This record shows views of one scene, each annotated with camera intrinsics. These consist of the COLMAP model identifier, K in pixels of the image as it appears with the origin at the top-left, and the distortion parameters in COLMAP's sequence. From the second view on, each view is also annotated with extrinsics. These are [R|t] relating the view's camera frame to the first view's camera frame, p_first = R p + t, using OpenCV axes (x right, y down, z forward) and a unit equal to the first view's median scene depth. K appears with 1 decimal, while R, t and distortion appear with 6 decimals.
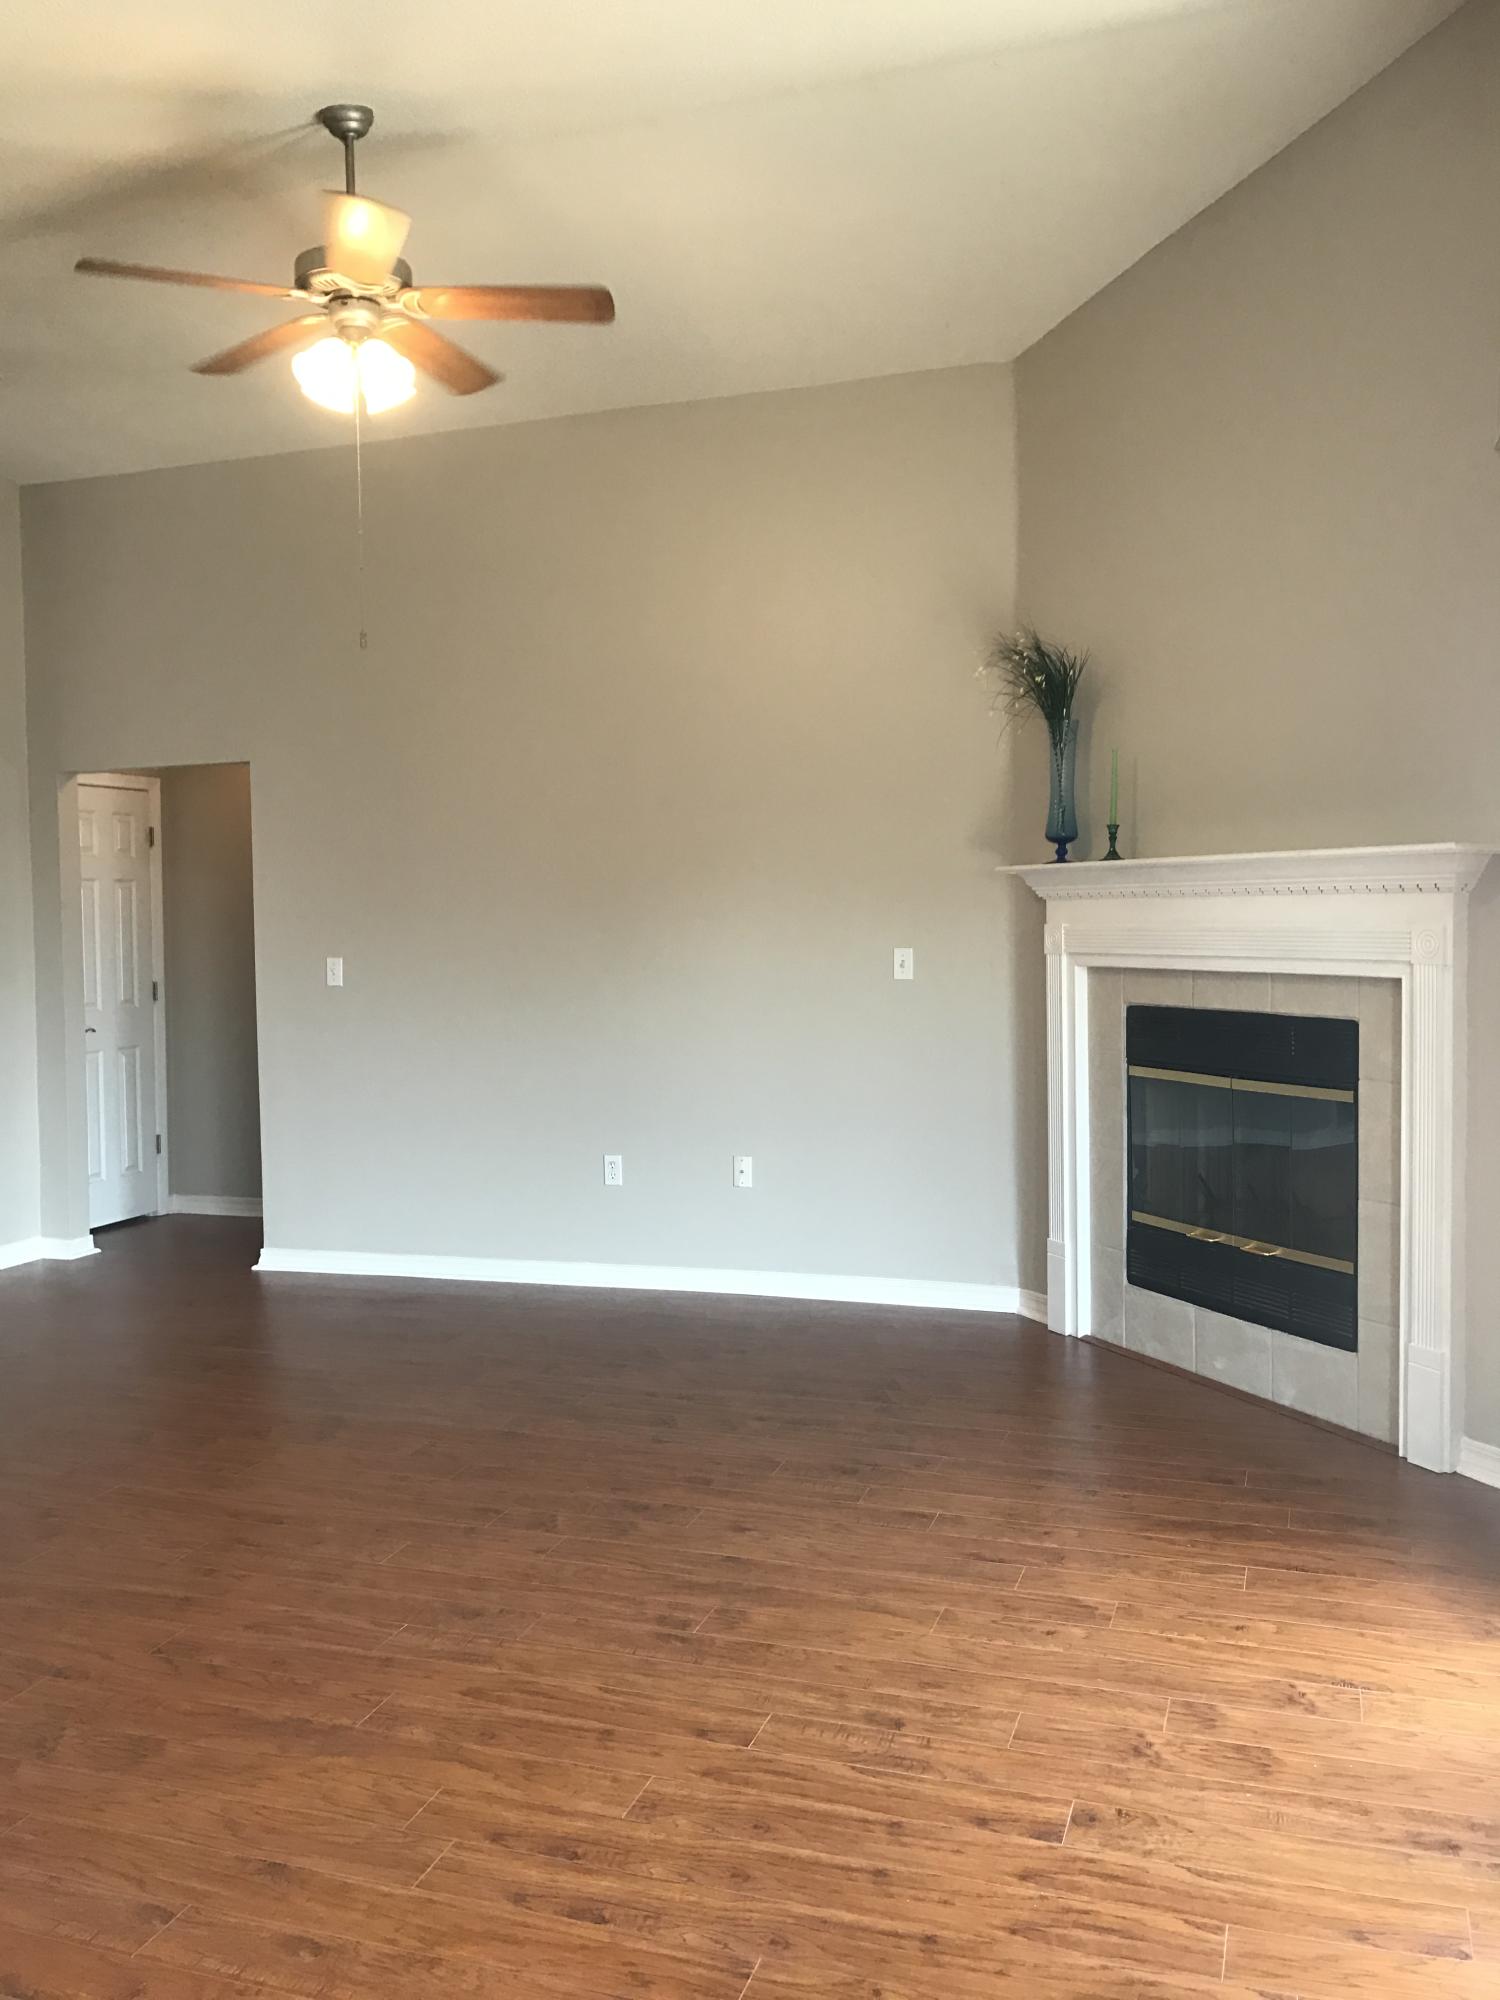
lens RADIAL K [[1641.4, 0, 738.6], [0, 1641.4, 1009.2], [0, 0, 1]] dist [0.110412, -0.286354]
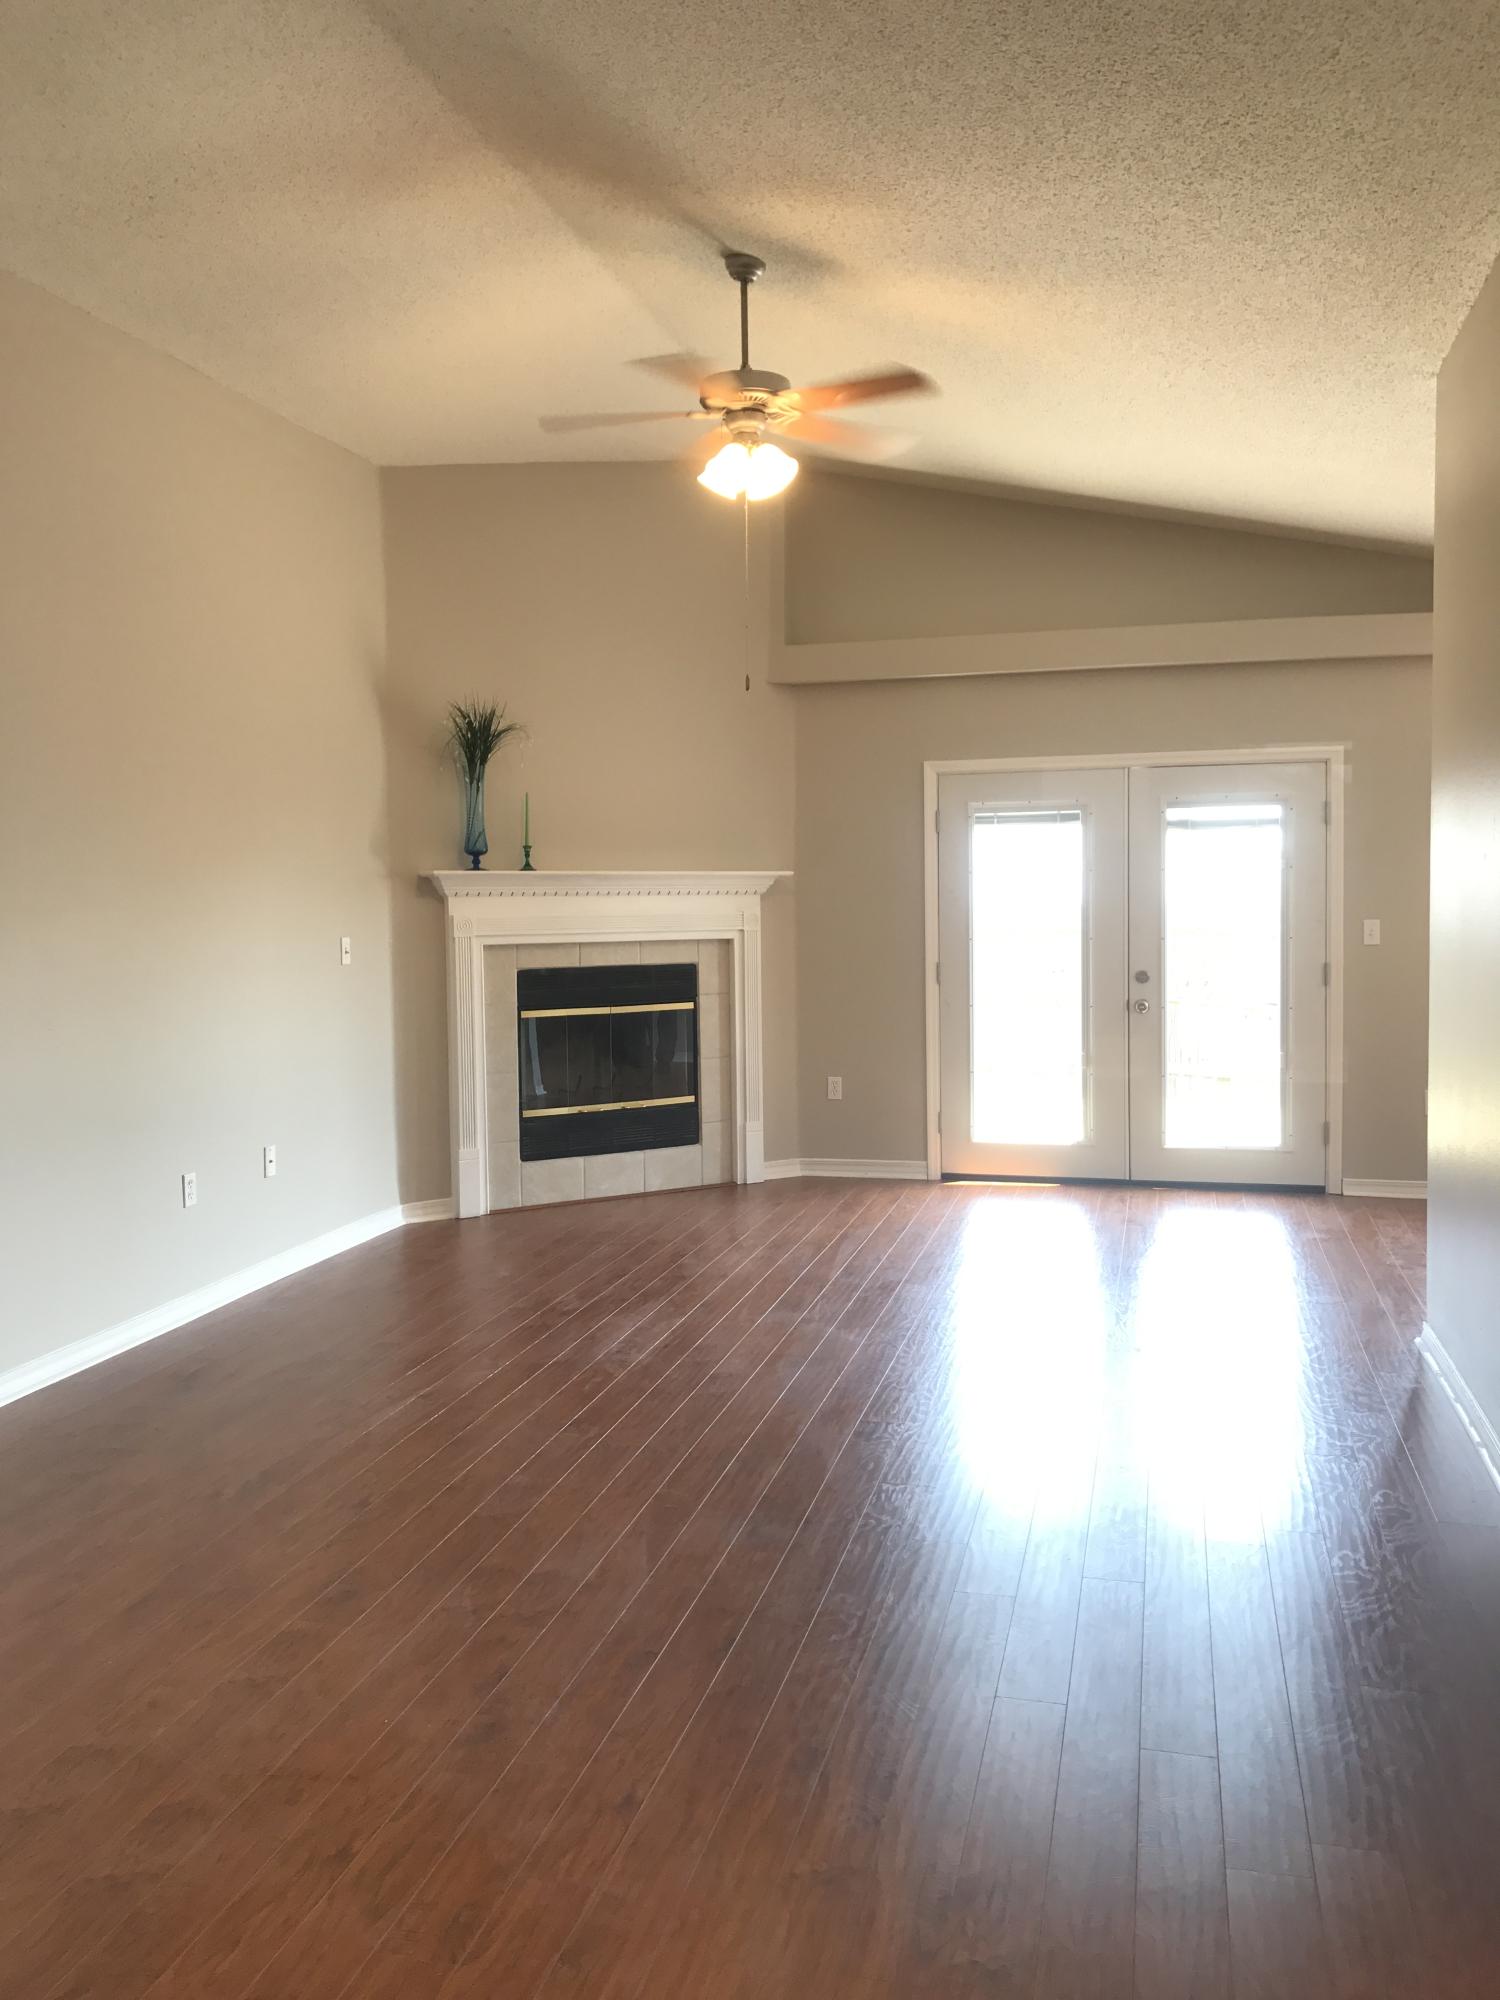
lens RADIAL K [[1641.4, 0, 738.6], [0, 1641.4, 1009.2], [0, 0, 1]] dist [0.110412, -0.286354]
pose [[-0.111924, -0.062632, 0.991741, -1.230310], [0.060176, 0.995753, 0.069677, -0.057807], [-0.991893, 0.067477, -0.107680, 0.973877]]
